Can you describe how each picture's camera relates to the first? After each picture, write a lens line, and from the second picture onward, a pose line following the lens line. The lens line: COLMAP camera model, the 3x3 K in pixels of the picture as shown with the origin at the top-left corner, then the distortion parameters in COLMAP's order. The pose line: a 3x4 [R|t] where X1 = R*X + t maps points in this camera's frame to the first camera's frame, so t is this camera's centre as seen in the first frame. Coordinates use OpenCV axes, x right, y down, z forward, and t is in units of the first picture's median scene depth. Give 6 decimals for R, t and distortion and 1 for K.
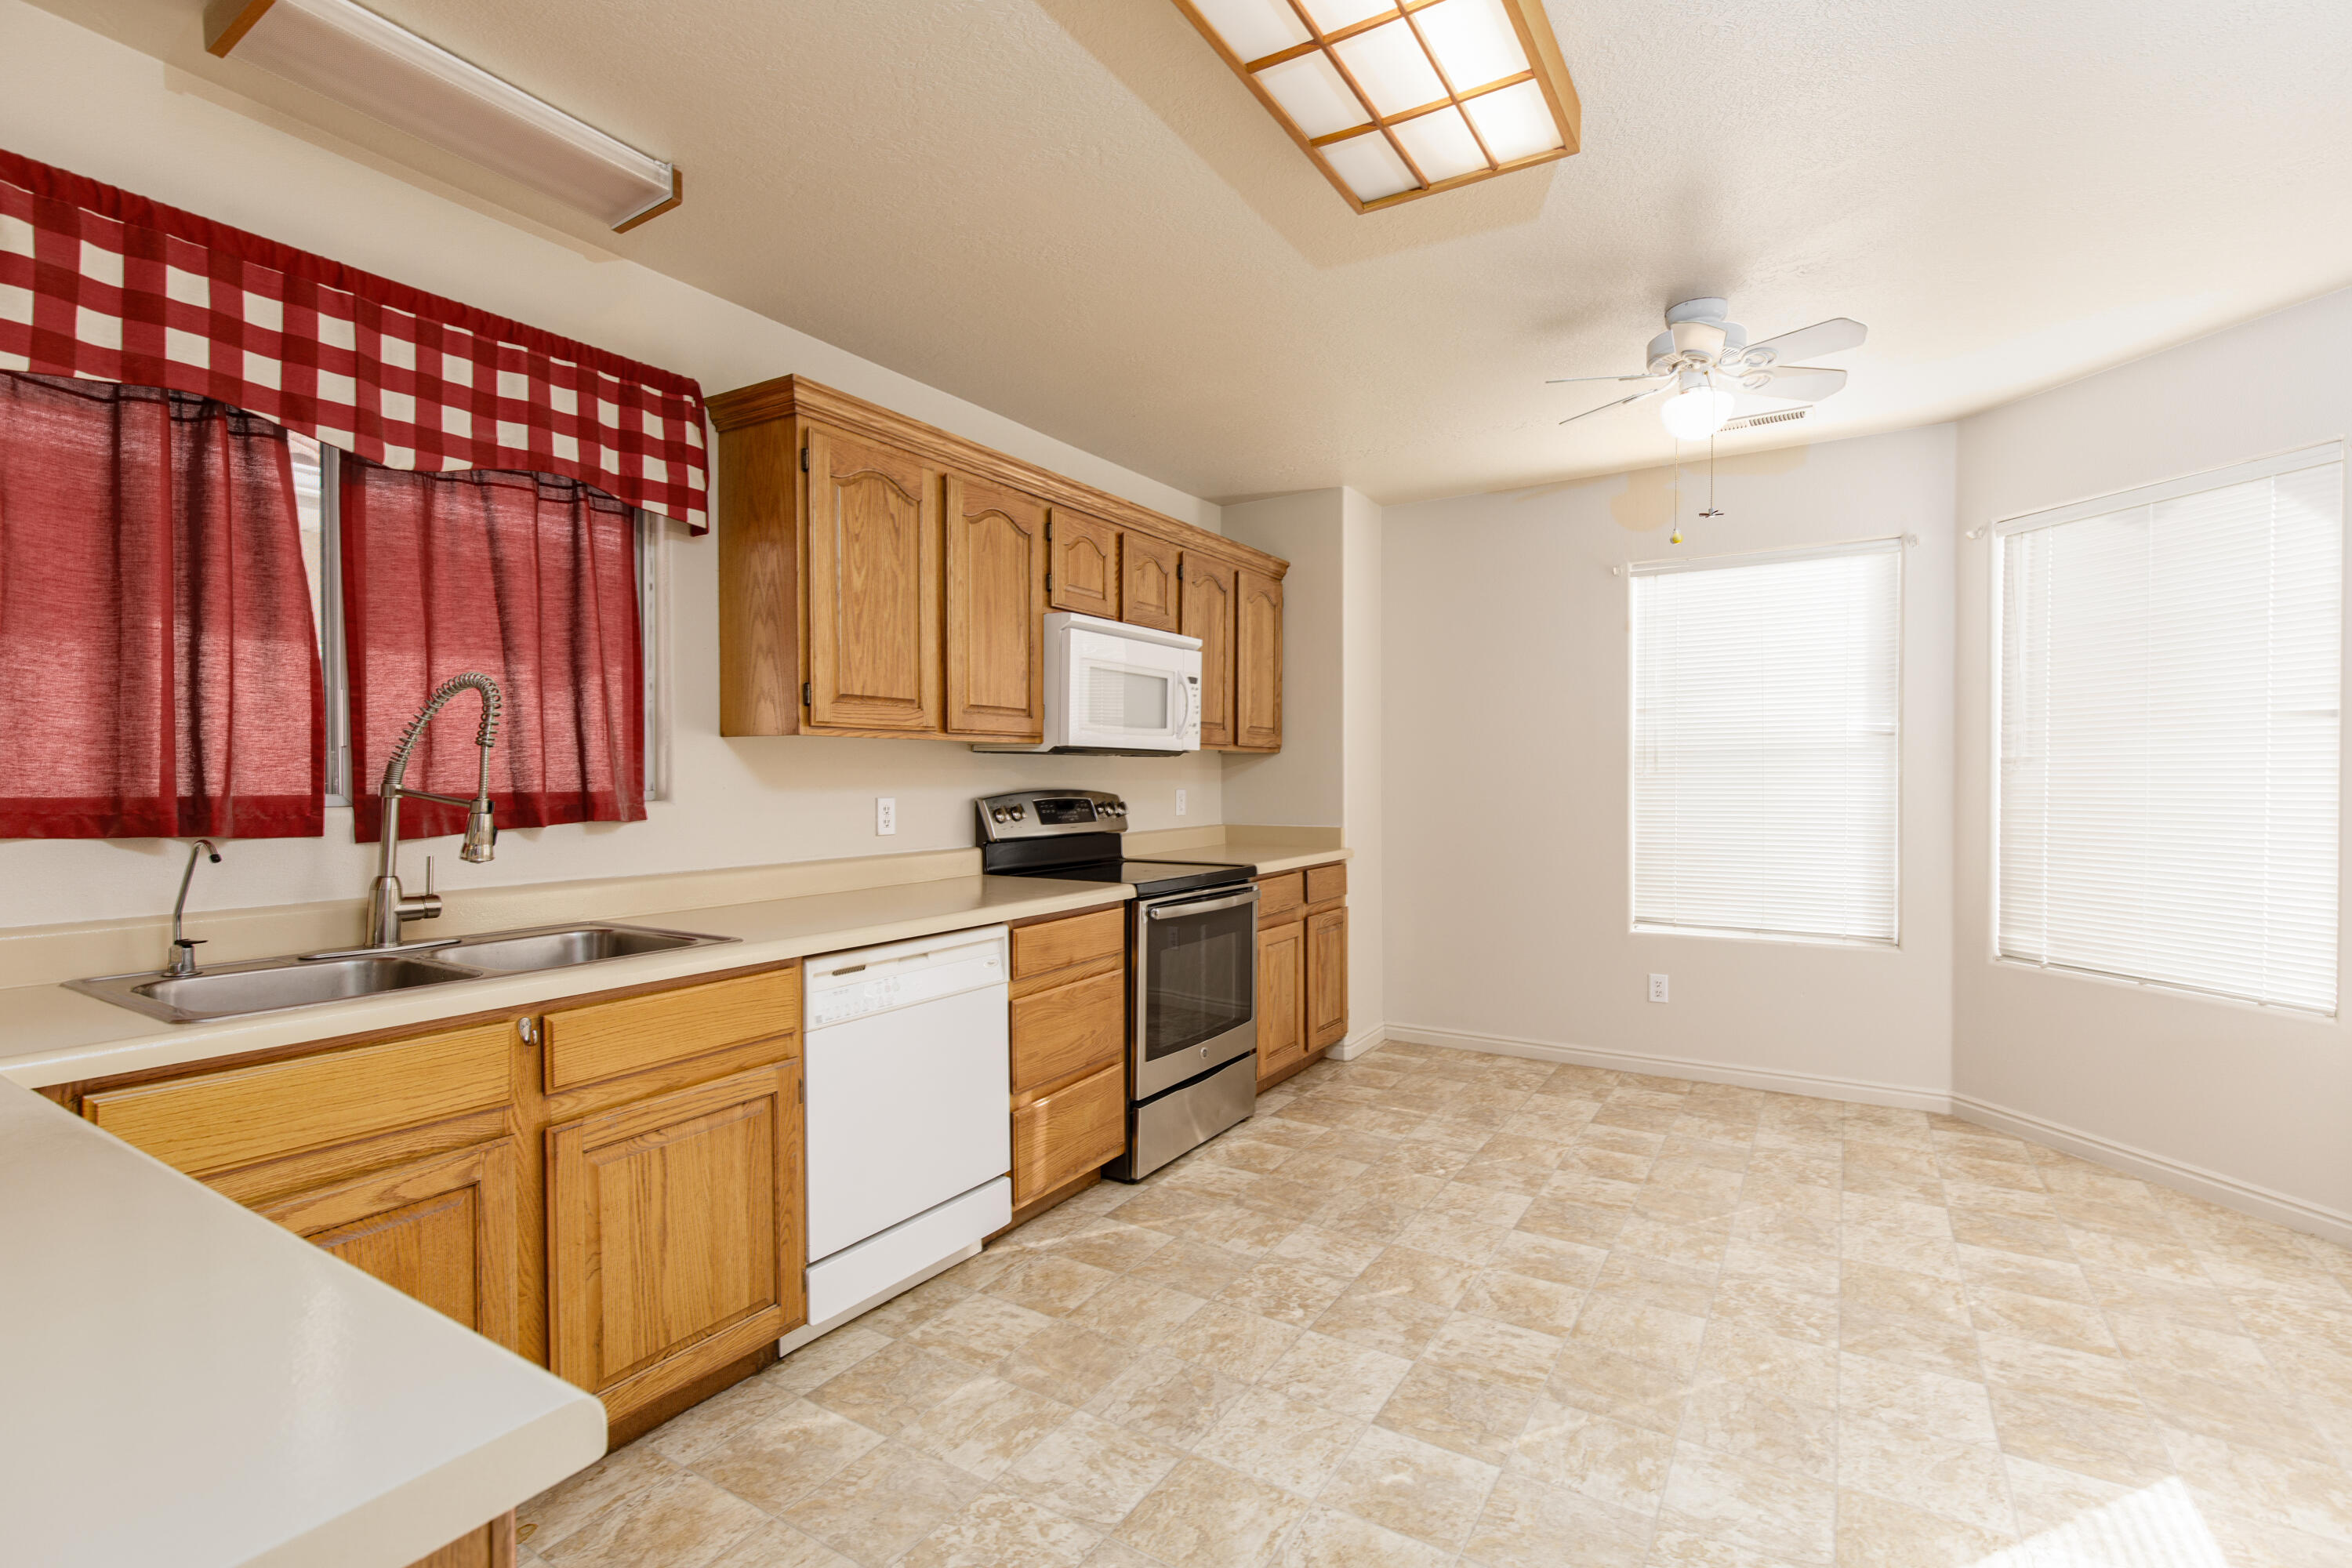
lens RADIAL K [[1070.9, 0, 1163.8], [0, 1070.9, 793.2], [0, 0, 1]] dist [0.008772, -0.002095]
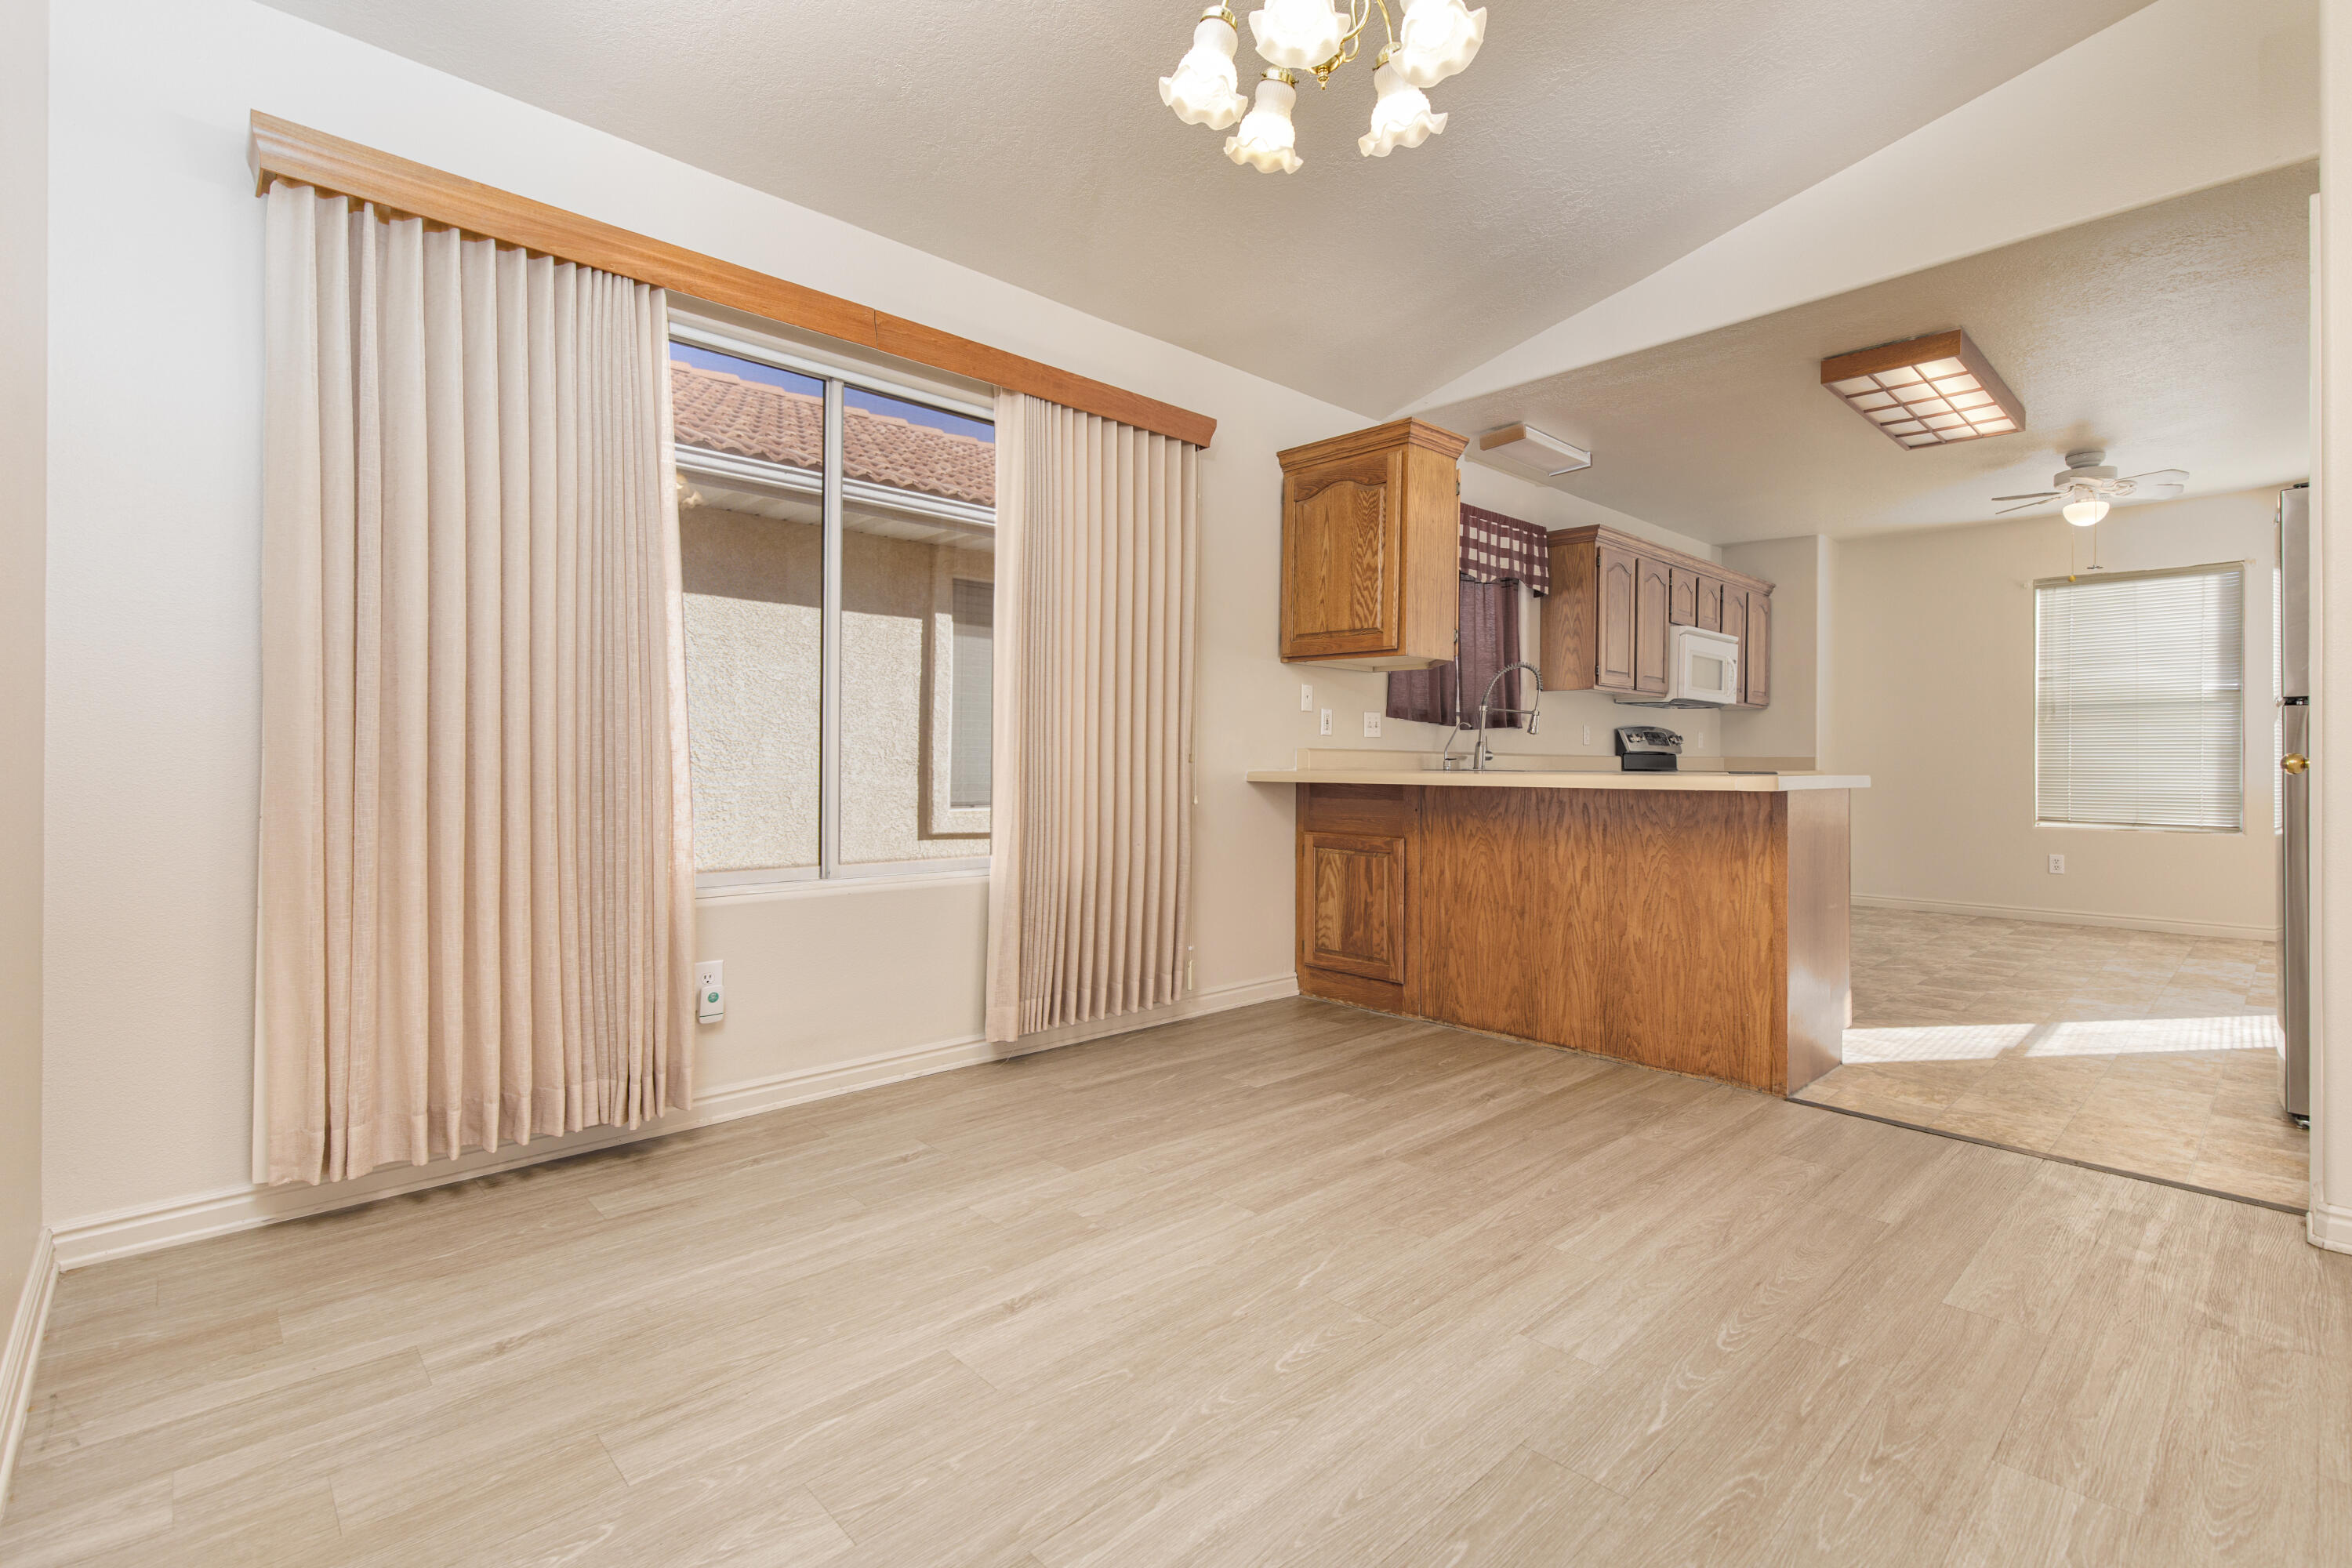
lens RADIAL K [[1070.9, 0, 1203.6], [0, 1070.9, 769.5], [0, 0, 1]] dist [0.008772, -0.002095]
pose [[0.972693, 0.009424, -0.231905, -0.458494], [-0.011687, 0.999897, -0.008385, 0.101889], [0.231802, 0.010867, 0.972702, -0.968165]]
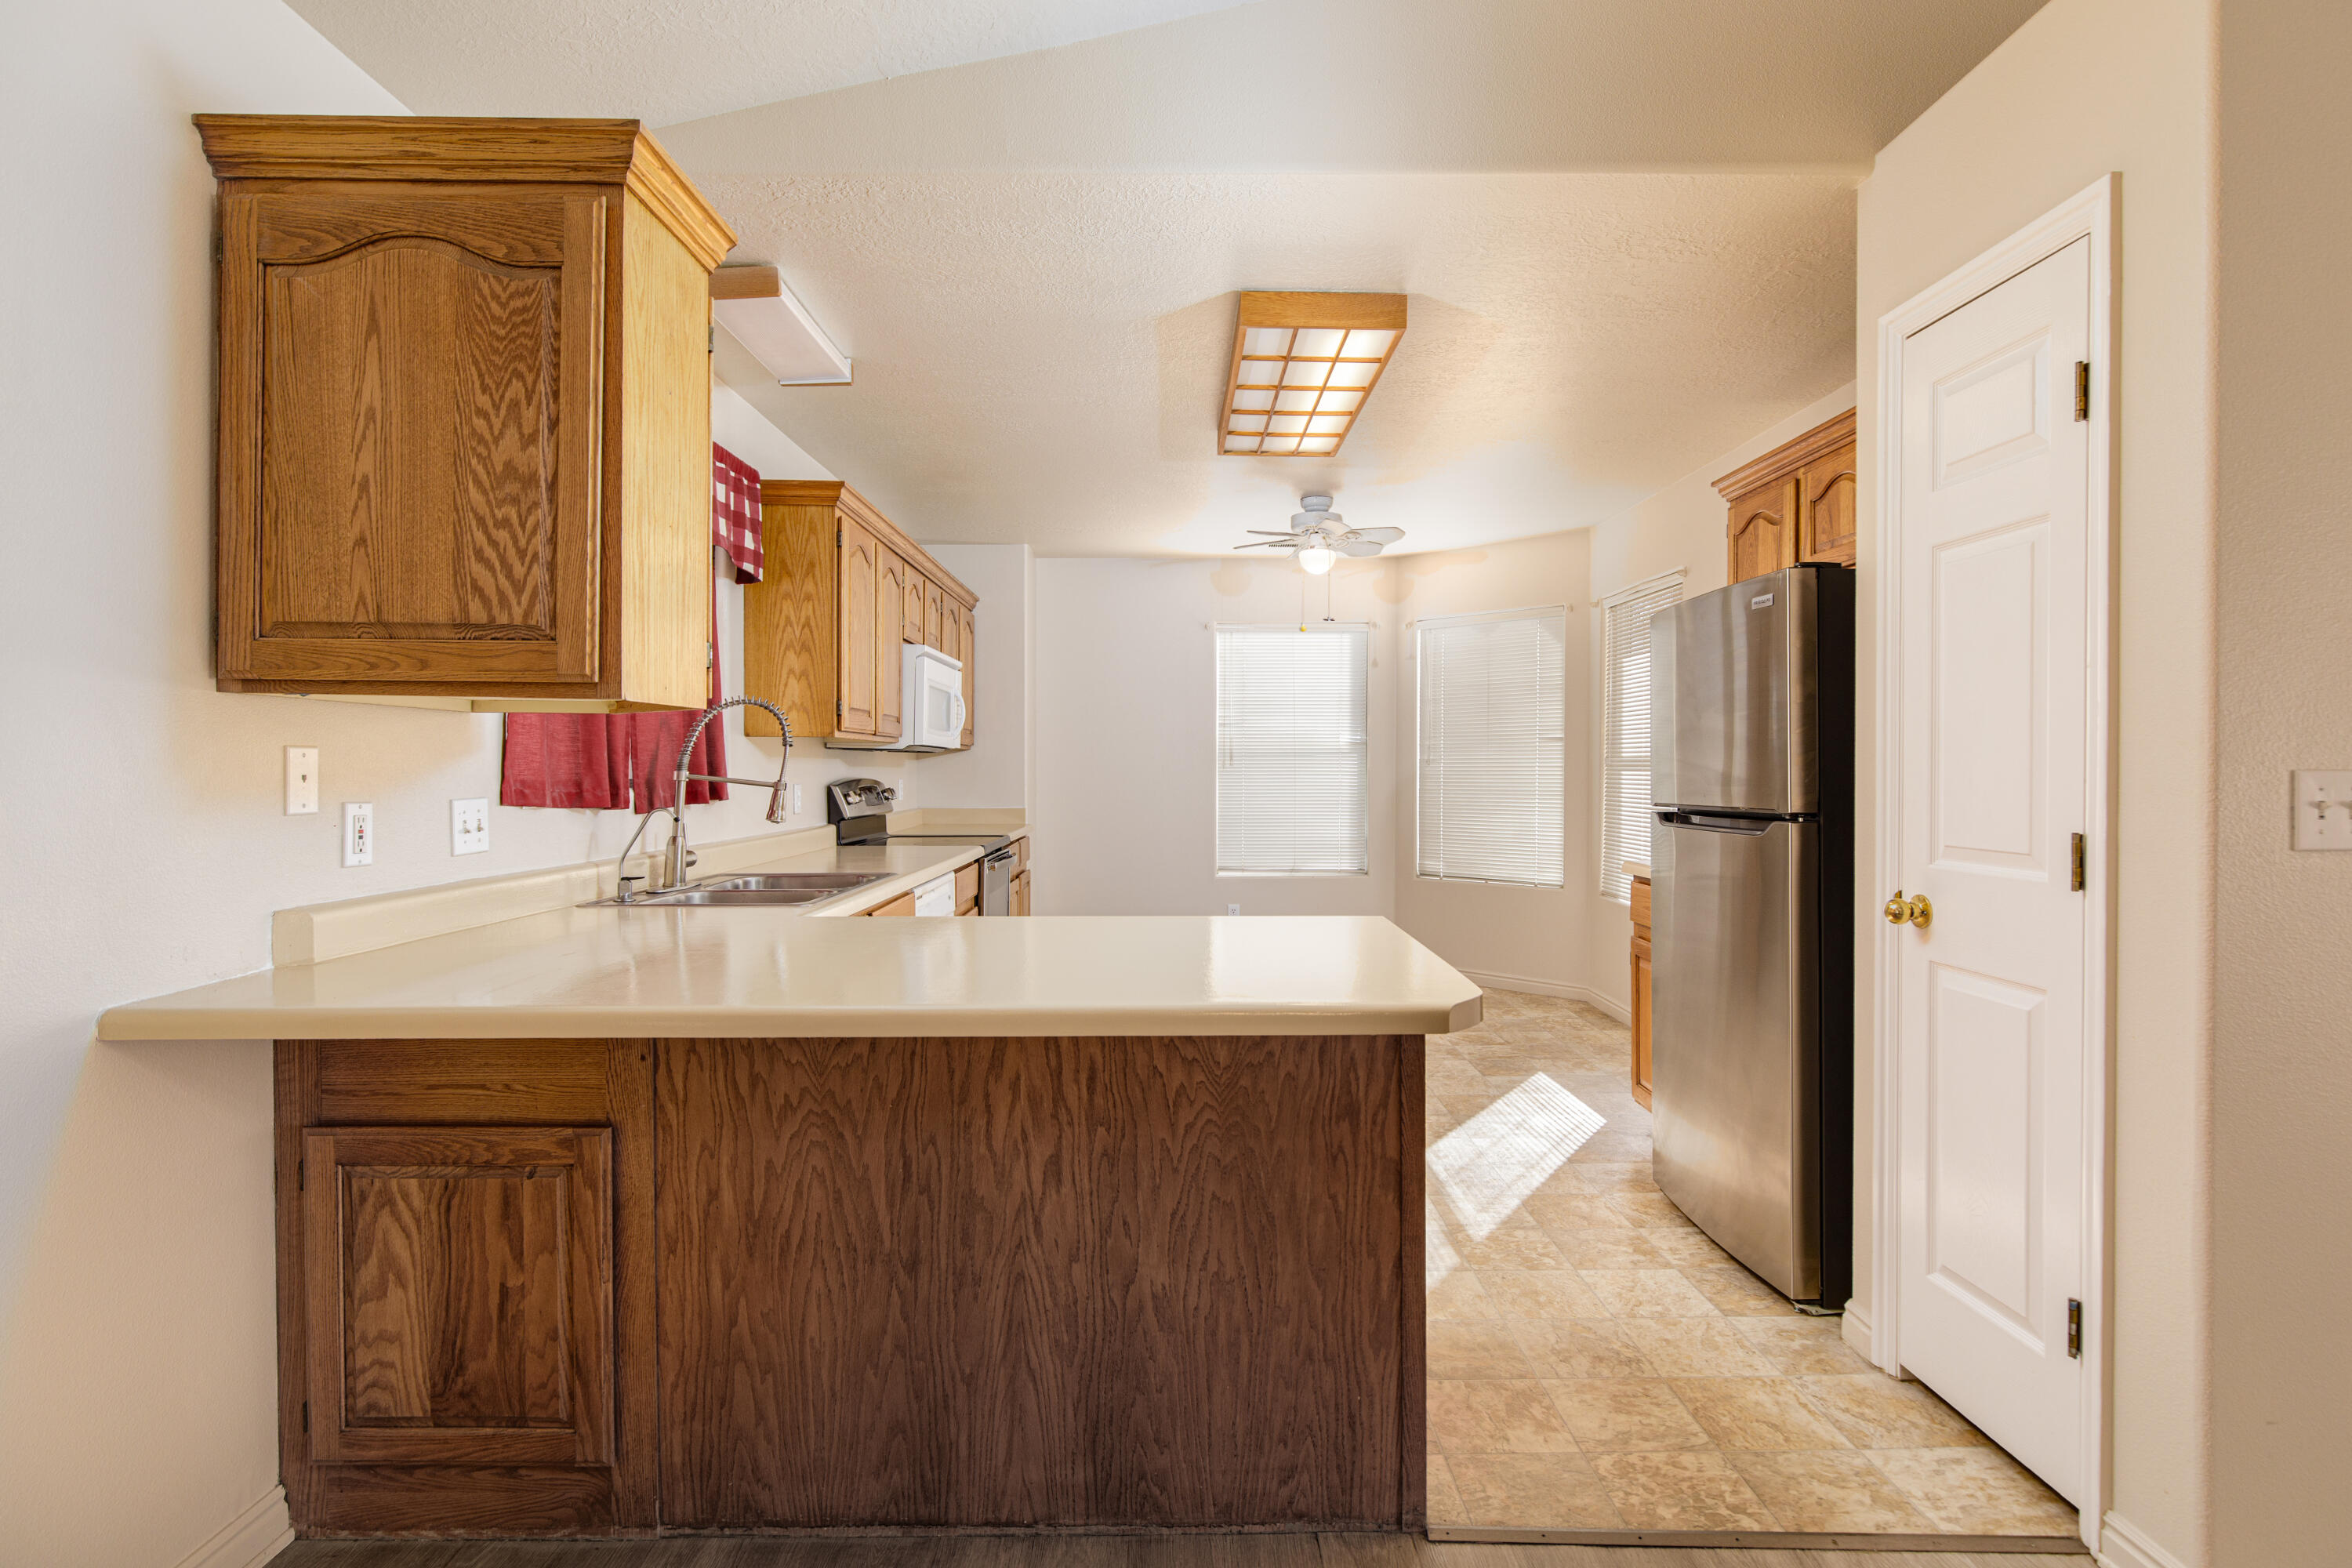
lens RADIAL K [[1145.3, 0, 1189.4], [0, 1145.3, 785.9], [0, 0, 1]] dist [-0.003393, 0.001936]
pose [[0.840286, -0.004519, 0.542125, -0.577766], [0.005125, 0.999987, 0.000392, 0.007780], [-0.542119, 0.002449, 0.840298, -0.372849]]
